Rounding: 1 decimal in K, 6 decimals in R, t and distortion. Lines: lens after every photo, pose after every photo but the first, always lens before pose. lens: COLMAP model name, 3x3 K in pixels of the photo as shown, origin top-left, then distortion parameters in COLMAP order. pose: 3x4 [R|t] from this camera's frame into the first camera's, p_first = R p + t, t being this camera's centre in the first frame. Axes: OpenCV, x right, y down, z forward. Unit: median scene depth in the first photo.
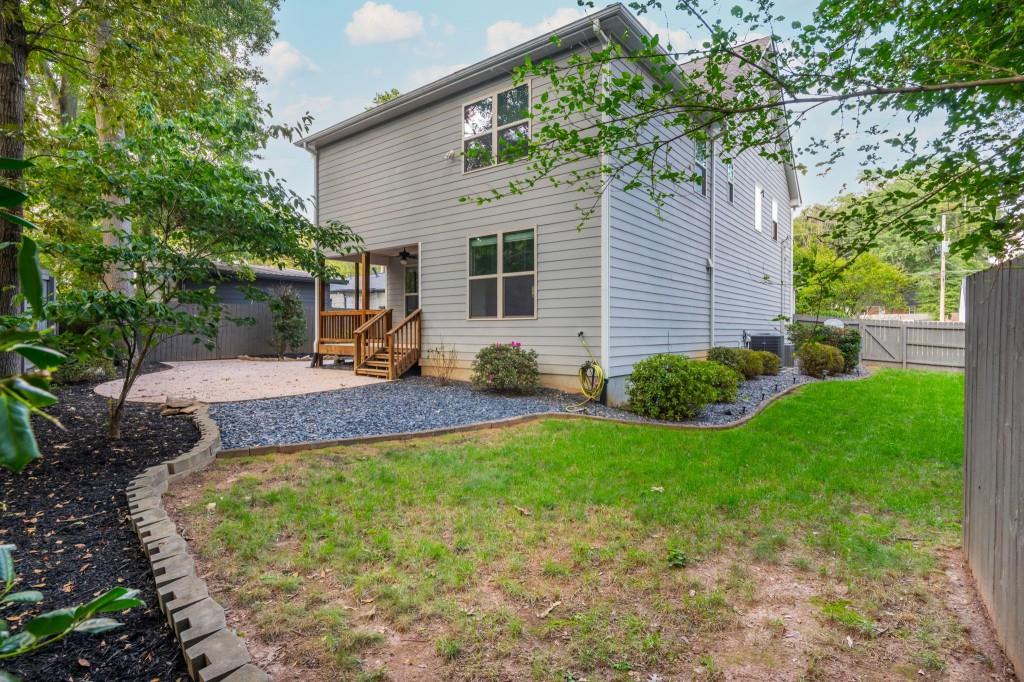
lens RADIAL K [[506.5, 0, 511.9], [0, 506.5, 336.9], [0, 0, 1]] dist [0.002727, 0.000173]
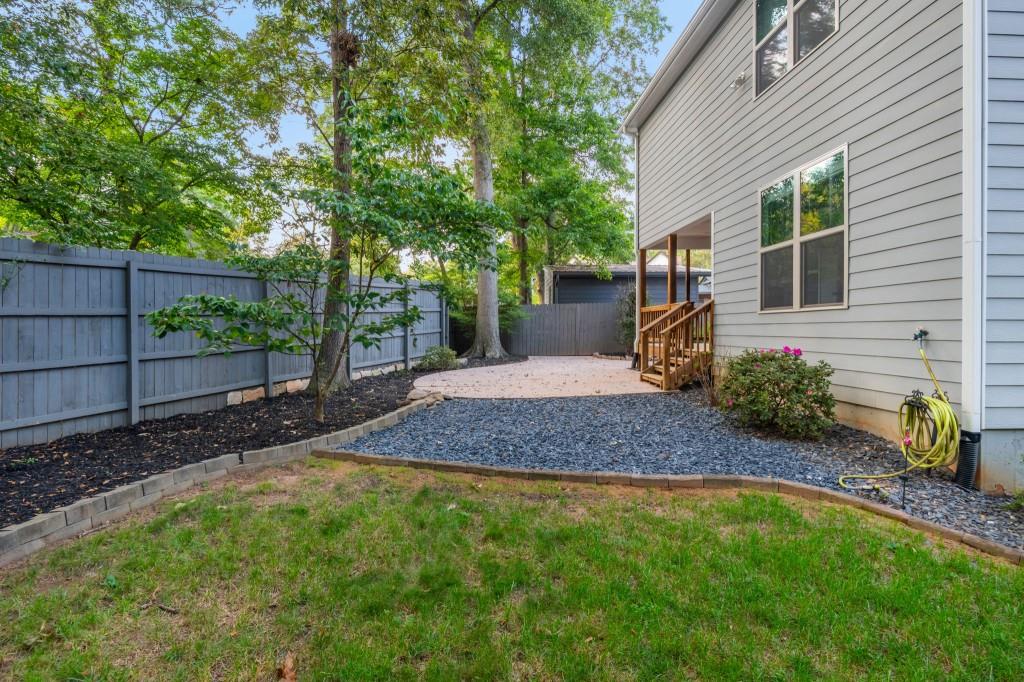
lens RADIAL K [[506.5, 0, 511.9], [0, 506.5, 336.9], [0, 0, 1]] dist [0.002727, 0.000173]
pose [[0.662824, 0.012241, -0.748675, 0.225615], [-0.009687, 0.999923, 0.007773, -0.003500], [0.748713, 0.002101, 0.662891, 0.333369]]
